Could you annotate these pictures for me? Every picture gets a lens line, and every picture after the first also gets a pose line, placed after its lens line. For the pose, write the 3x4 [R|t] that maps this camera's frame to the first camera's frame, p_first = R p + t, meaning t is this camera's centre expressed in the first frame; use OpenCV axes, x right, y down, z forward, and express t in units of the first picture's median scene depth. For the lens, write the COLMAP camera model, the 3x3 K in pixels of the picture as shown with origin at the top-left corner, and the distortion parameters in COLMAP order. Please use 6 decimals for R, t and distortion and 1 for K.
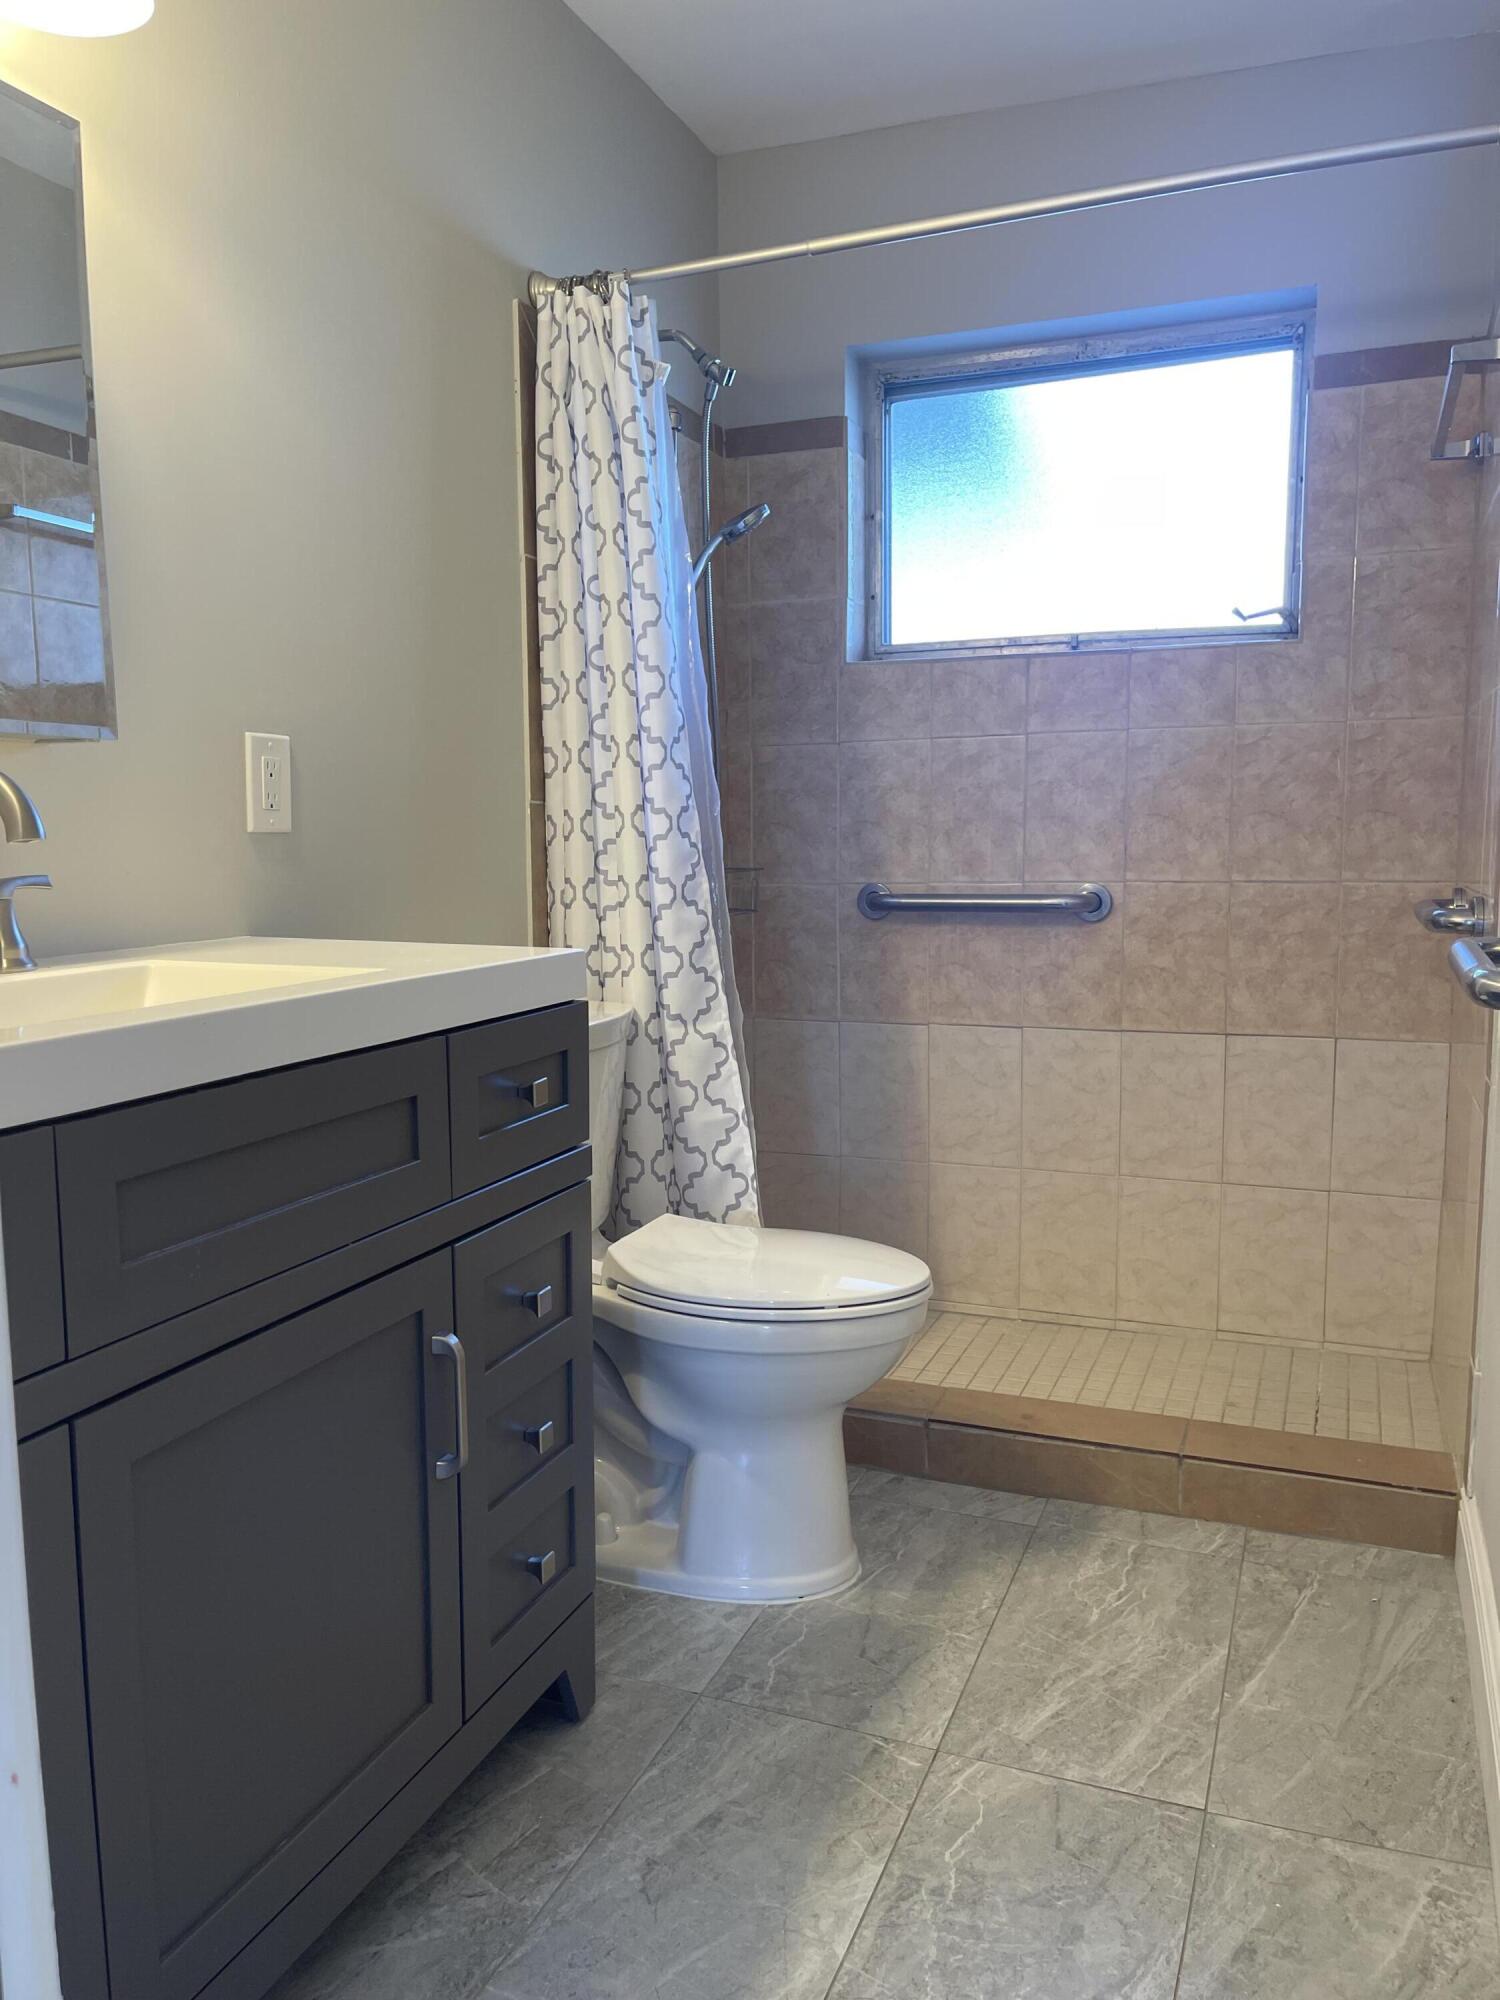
lens RADIAL K [[1516.1, 0, 745.8], [0, 1516.1, 1014.5], [0, 0, 1]] dist [0.072841, -0.089263]
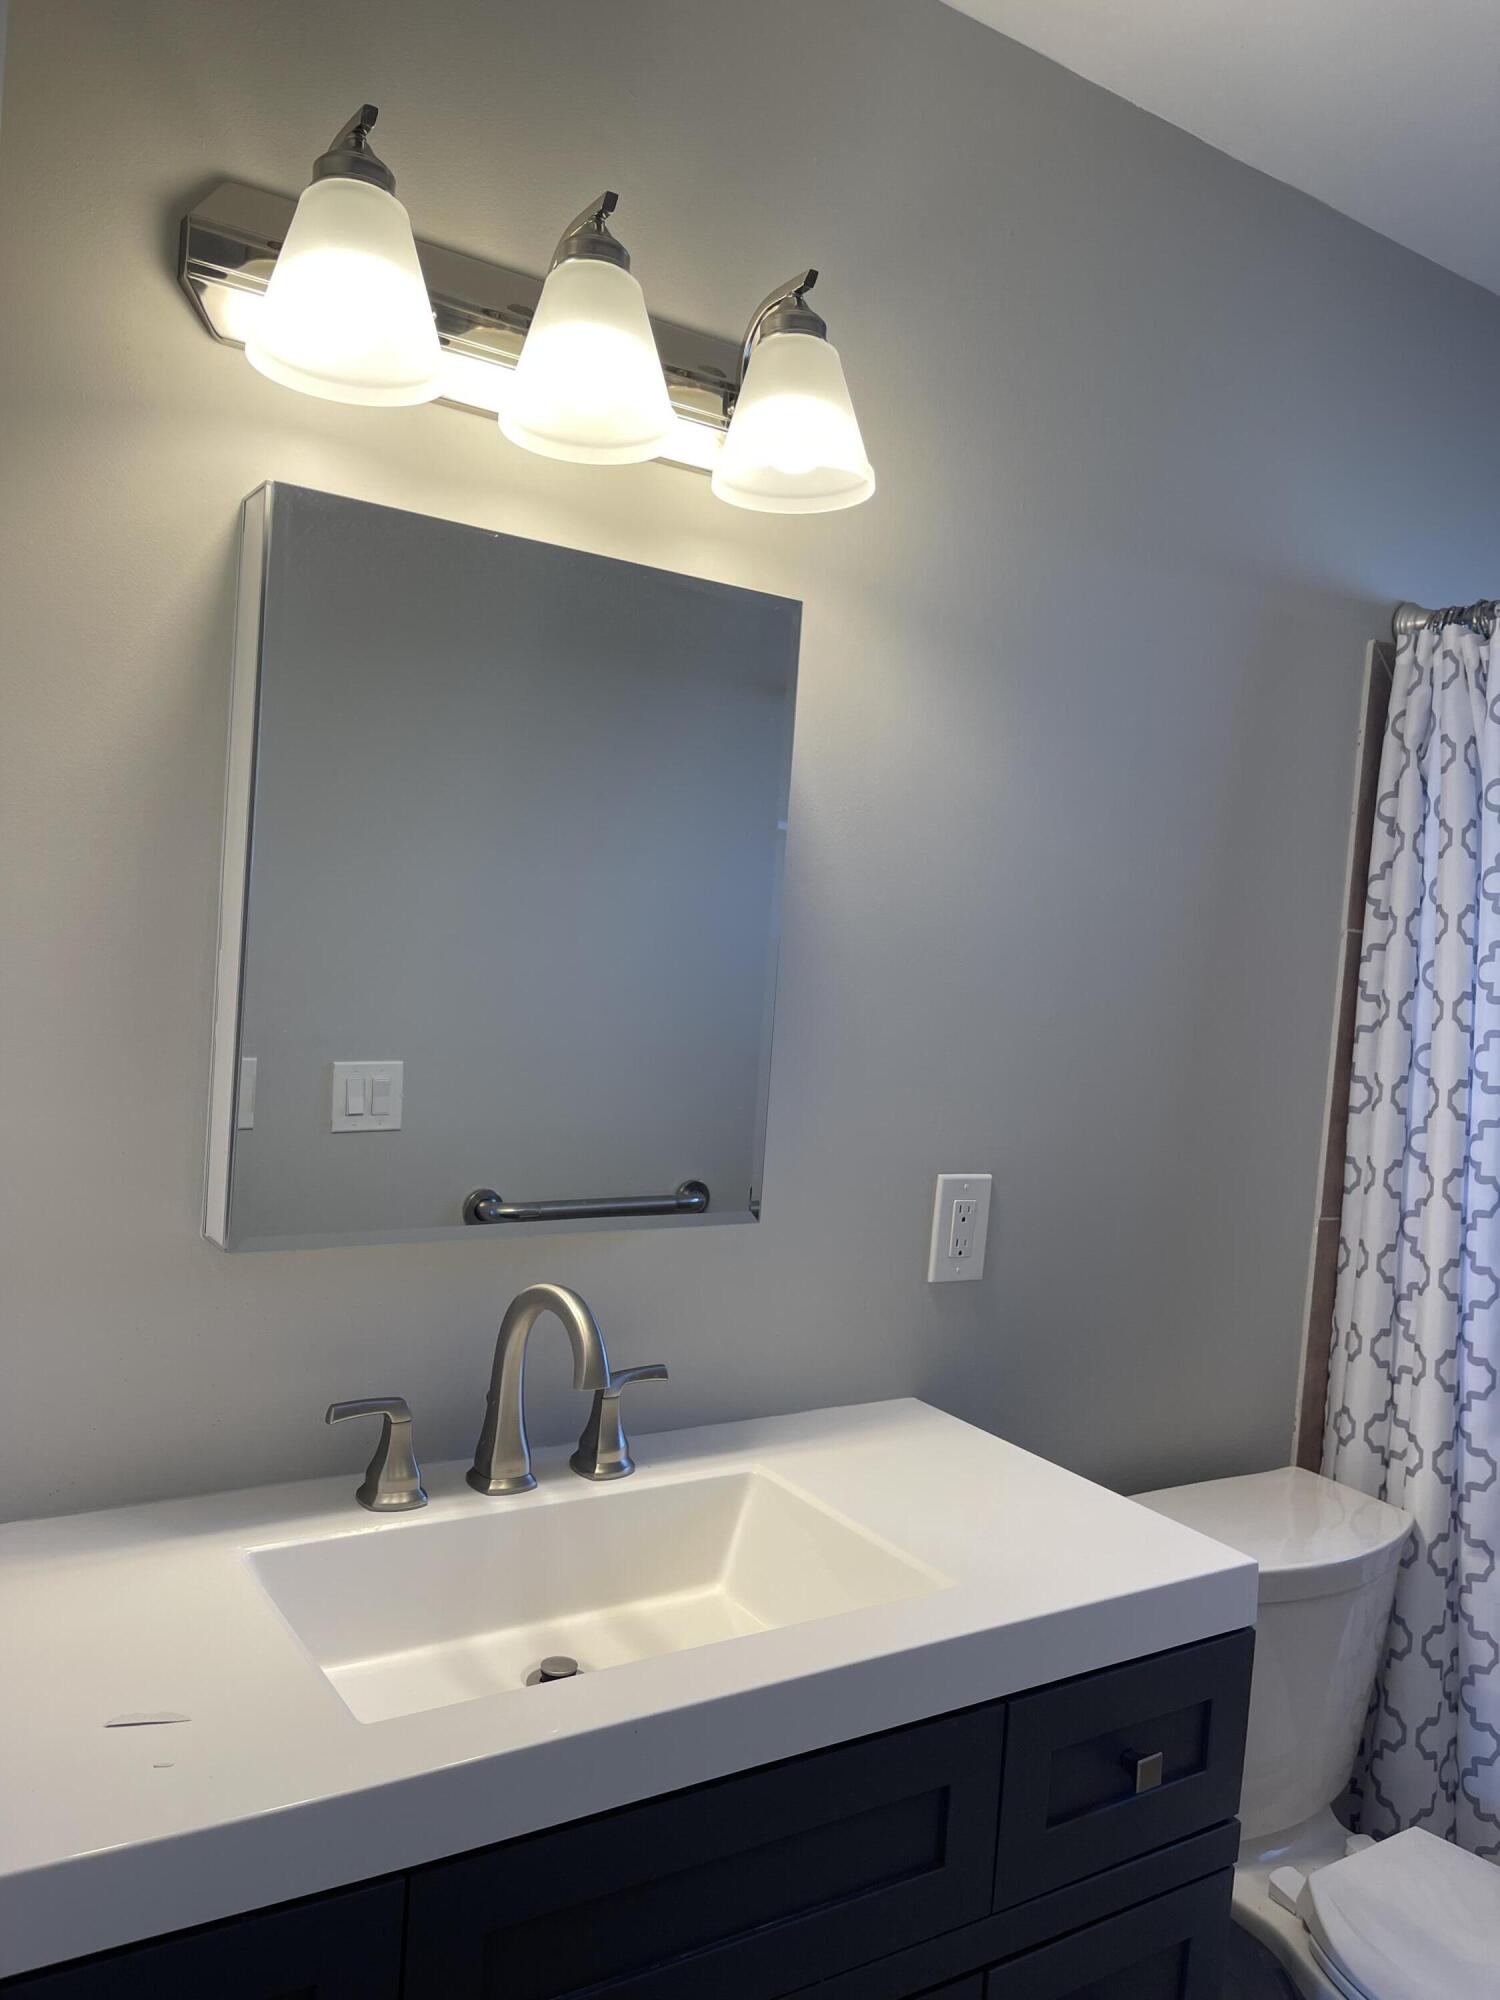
lens RADIAL K [[1510.0, 0, 770.6], [0, 1510.0, 999.9], [0, 0, 1]] dist [0.069325, -0.089584]
pose [[0.821709, 0.087591, -0.563137, 0.069838], [-0.144791, 0.987782, -0.057634, -0.170631], [0.551208, 0.128896, 0.824351, 0.142554]]
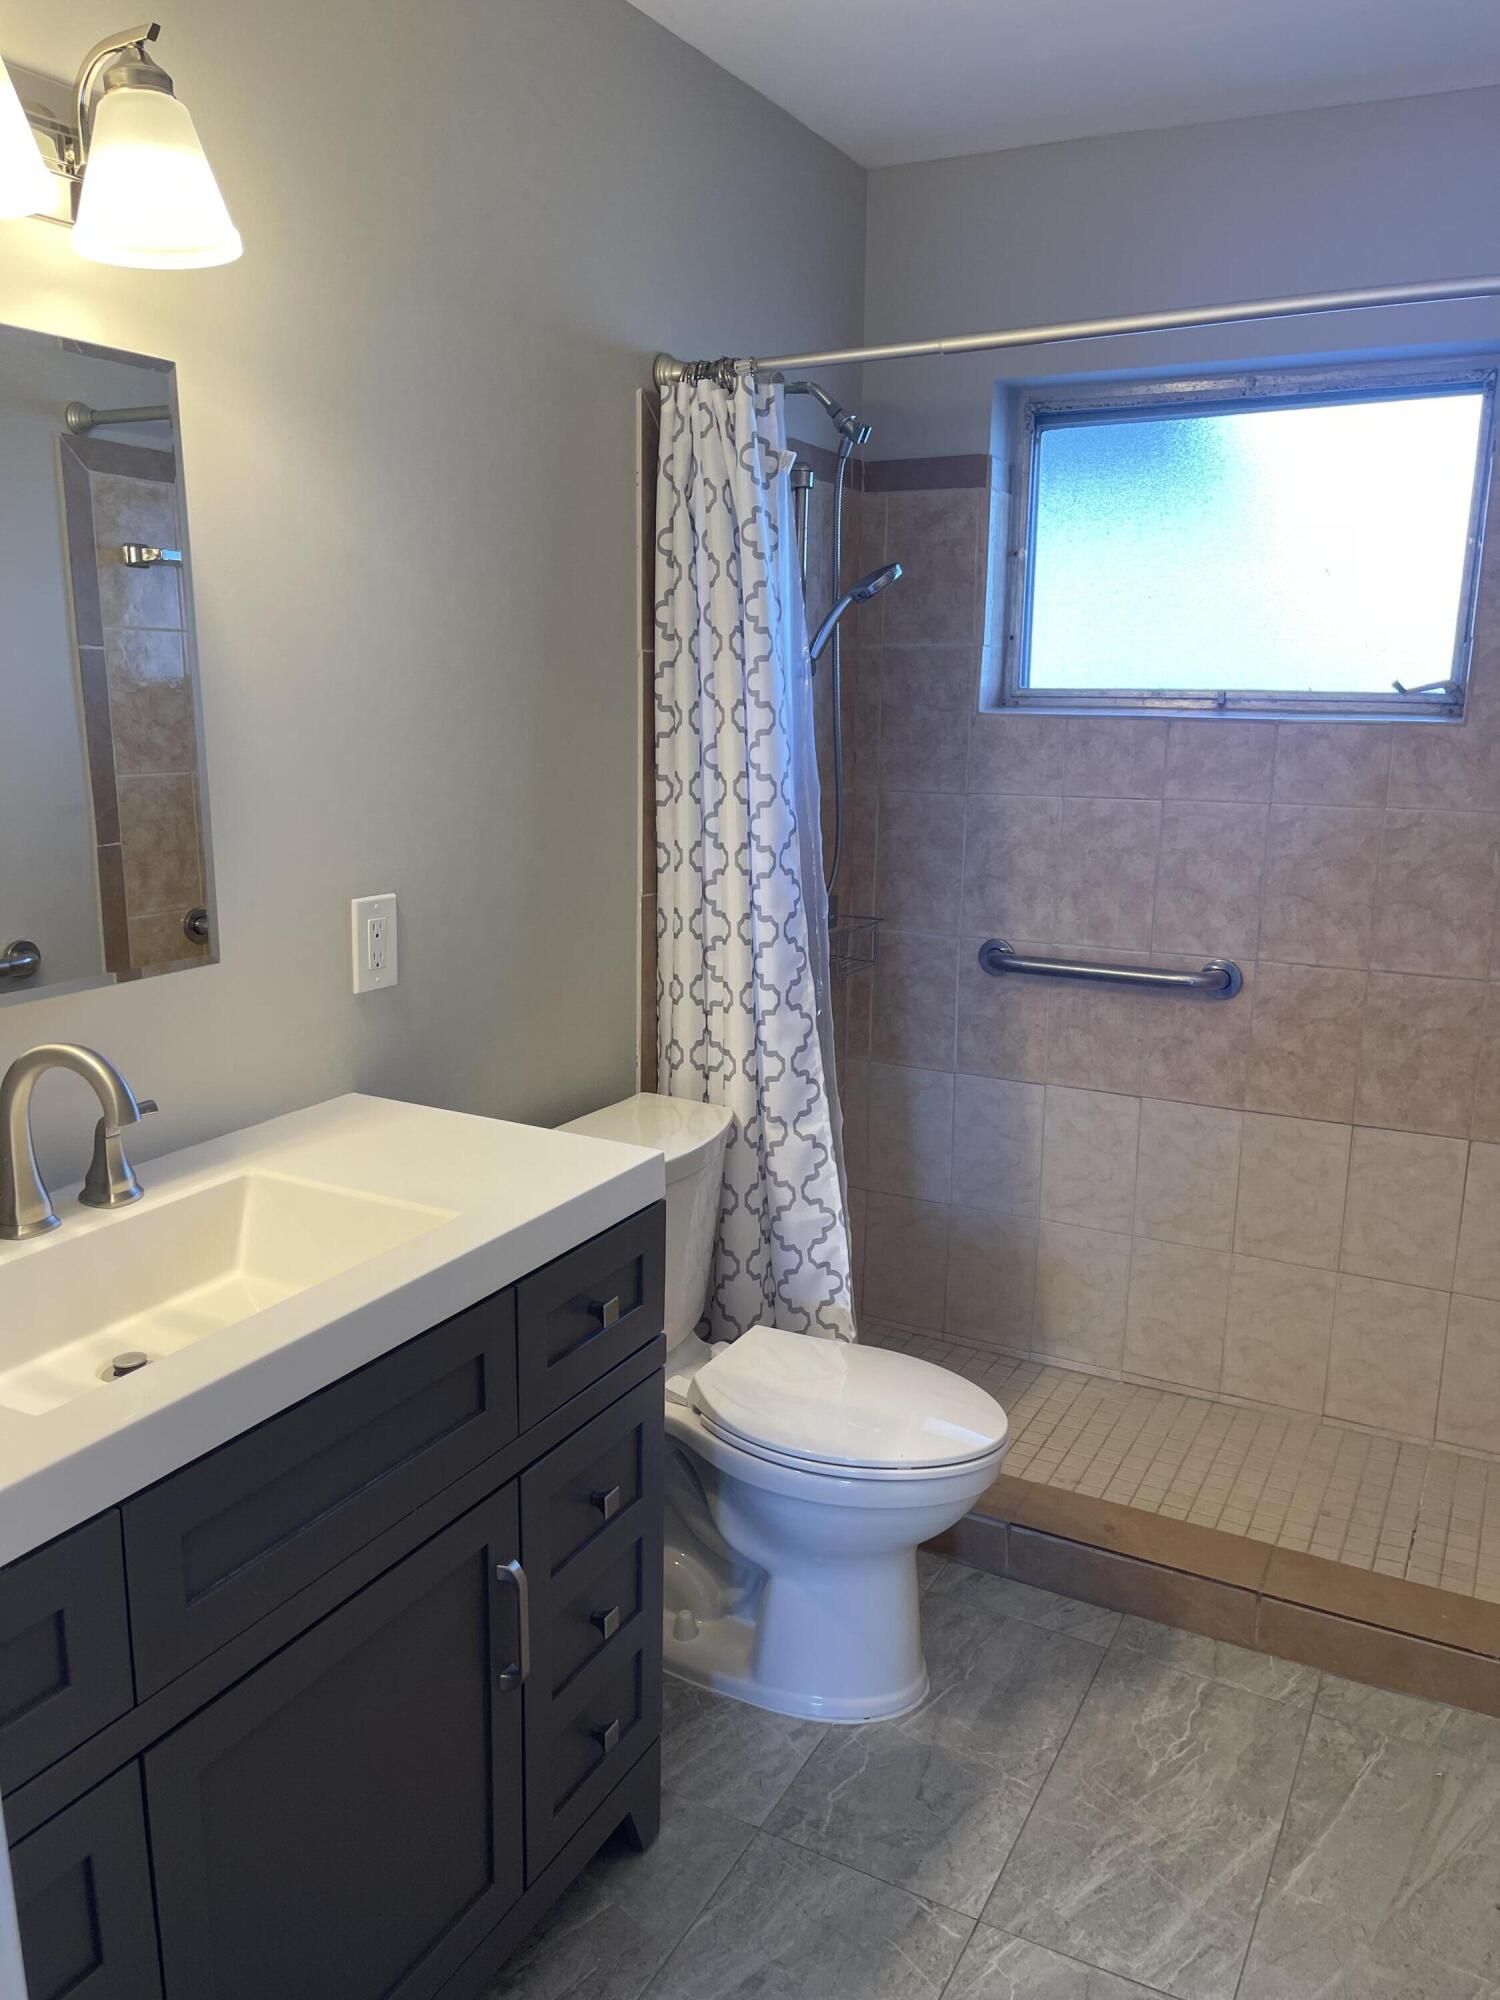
lens RADIAL K [[1511.4, 0, 746.8], [0, 1511.4, 1015.7], [0, 0, 1]] dist [0.098138, -0.130211]
pose [[0.993573, 0.043949, -0.104315, 0.036576], [-0.033185, 0.994152, 0.102769, -0.170436], [0.108221, -0.098647, 0.989220, 0.005786]]
